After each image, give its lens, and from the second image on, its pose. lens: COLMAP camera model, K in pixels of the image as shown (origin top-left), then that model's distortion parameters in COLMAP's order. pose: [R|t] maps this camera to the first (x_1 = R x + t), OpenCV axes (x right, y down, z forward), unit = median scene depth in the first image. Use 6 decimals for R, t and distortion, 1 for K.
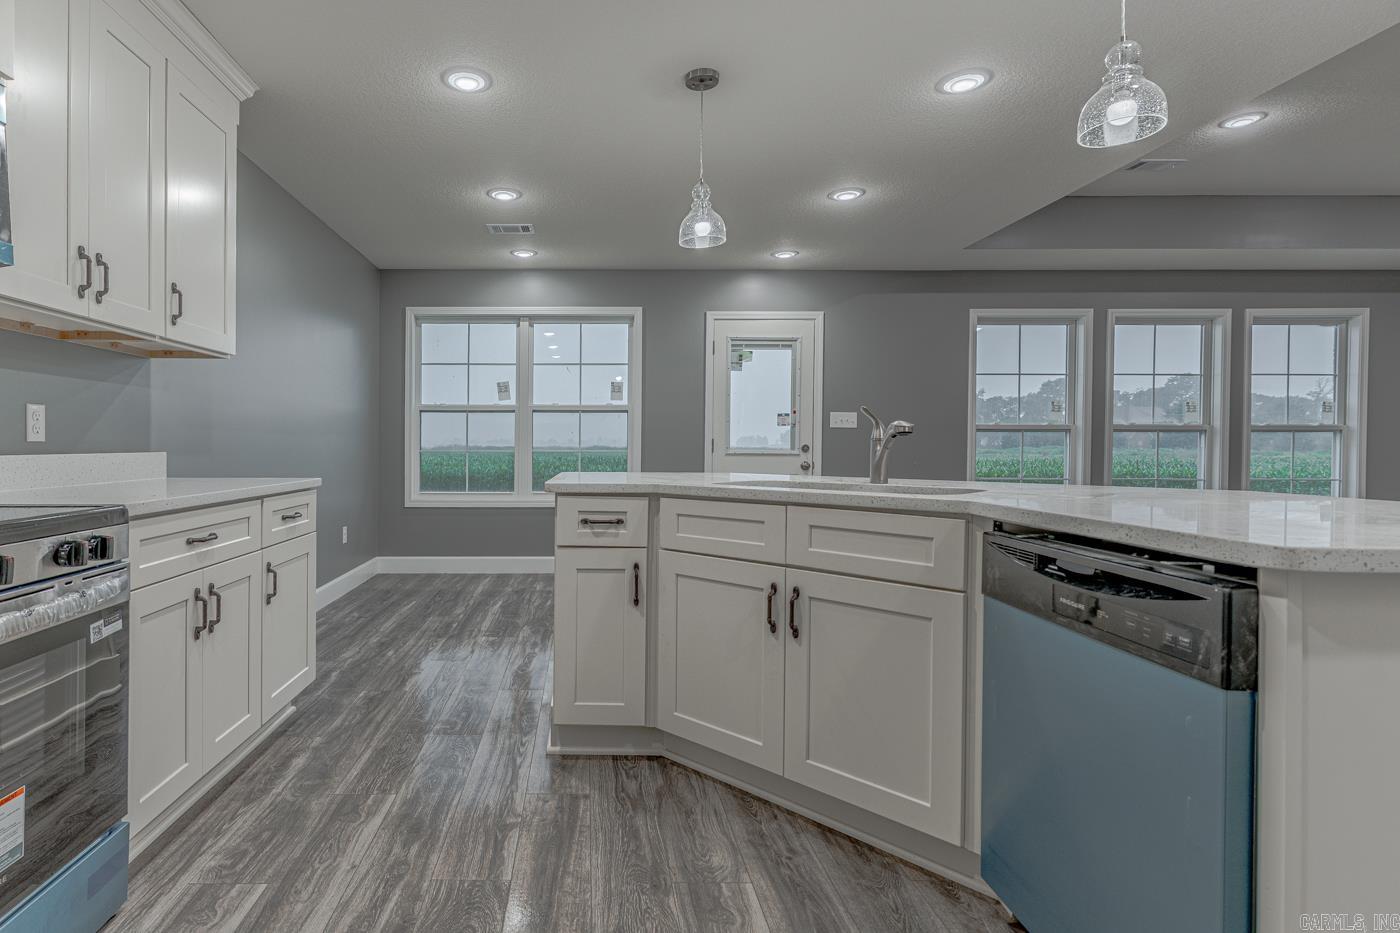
lens RADIAL K [[700.7, 0, 586.6], [0, 700.7, 452.7], [0, 0, 1]] dist [0.000960, 0.000828]
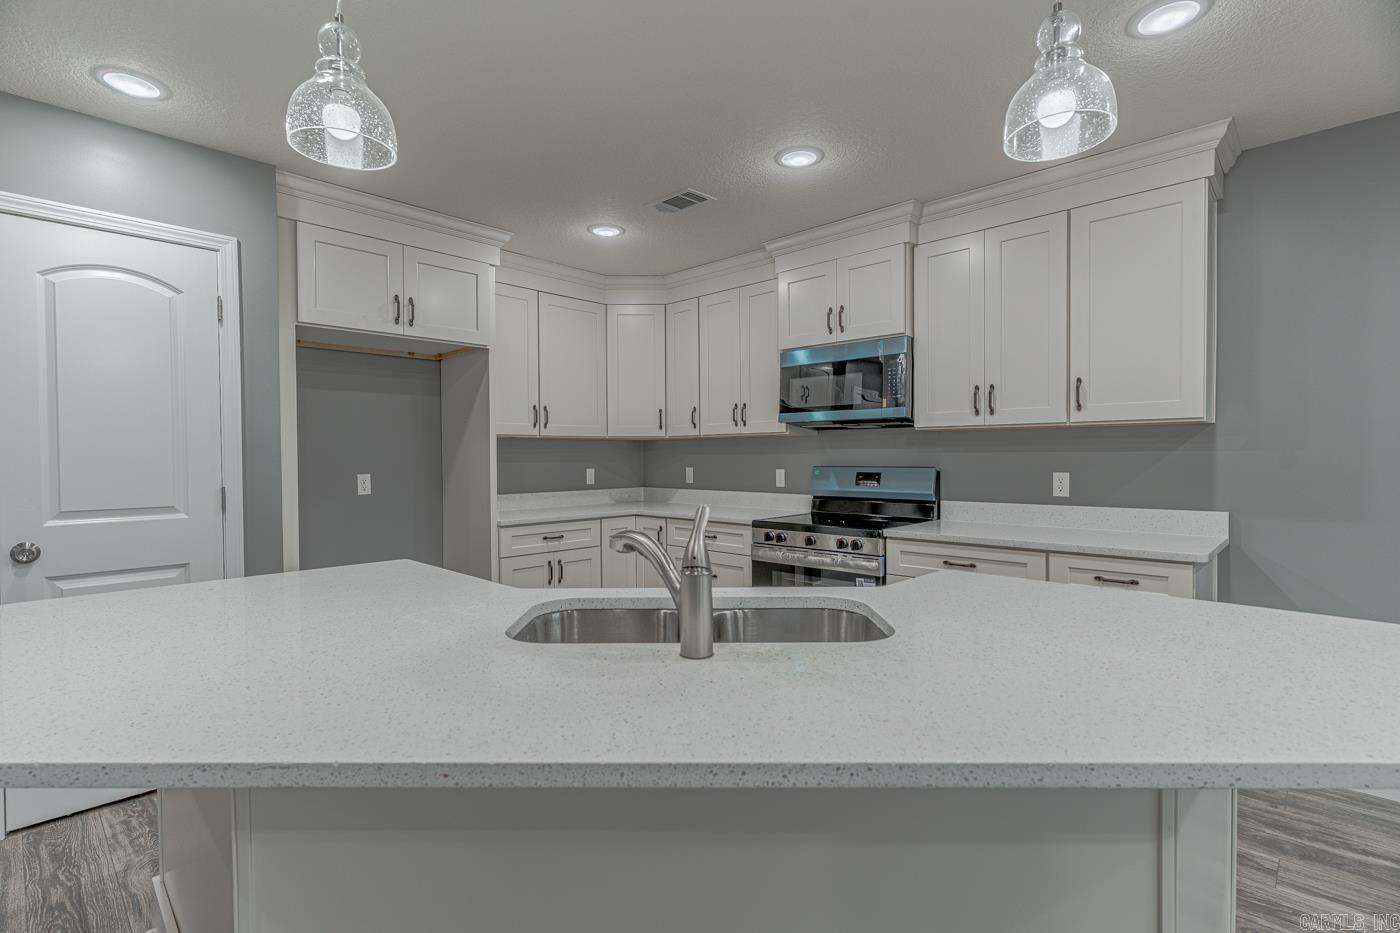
lens RADIAL K [[665.0, 0, 693.3], [0, 665.0, 458.7], [0, 0, 1]] dist [0.002390, 0.000301]
pose [[-0.692318, 0.006747, -0.721561, 0.316351], [-0.002476, 0.999928, 0.011726, -0.043651], [0.721588, 0.009905, -0.692251, 0.544653]]
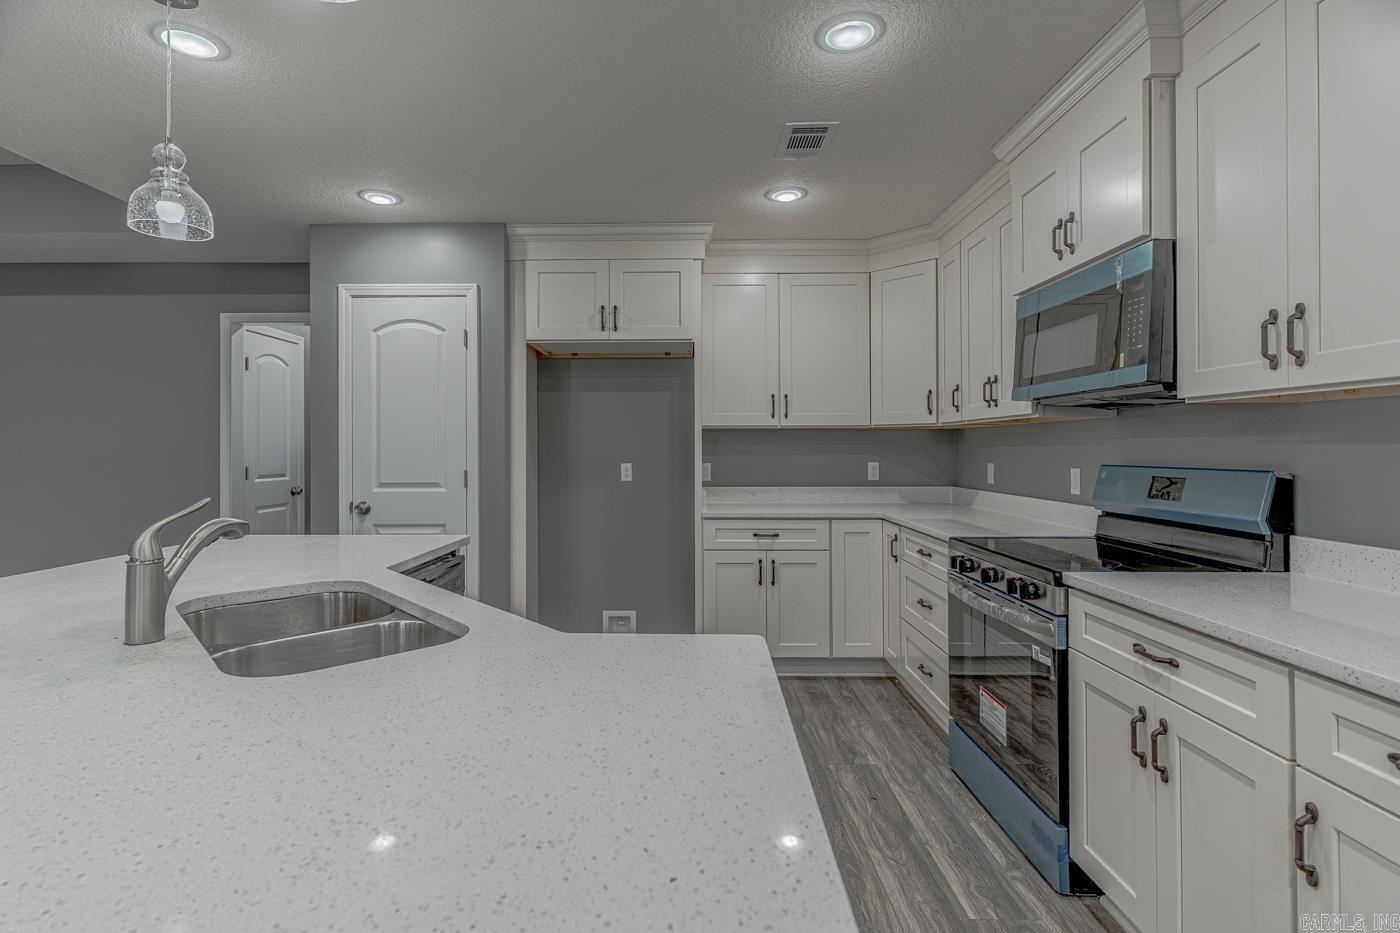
lens RADIAL K [[669.1, 0, 675.5], [0, 669.1, 444.1], [0, 0, 1]] dist [-0.004265, -0.000252]
pose [[-0.999883, 0.001869, 0.015181, 0.001688], [0.001934, 0.999989, 0.004271, -0.044597], [-0.015173, 0.004300, -0.999876, 0.612604]]
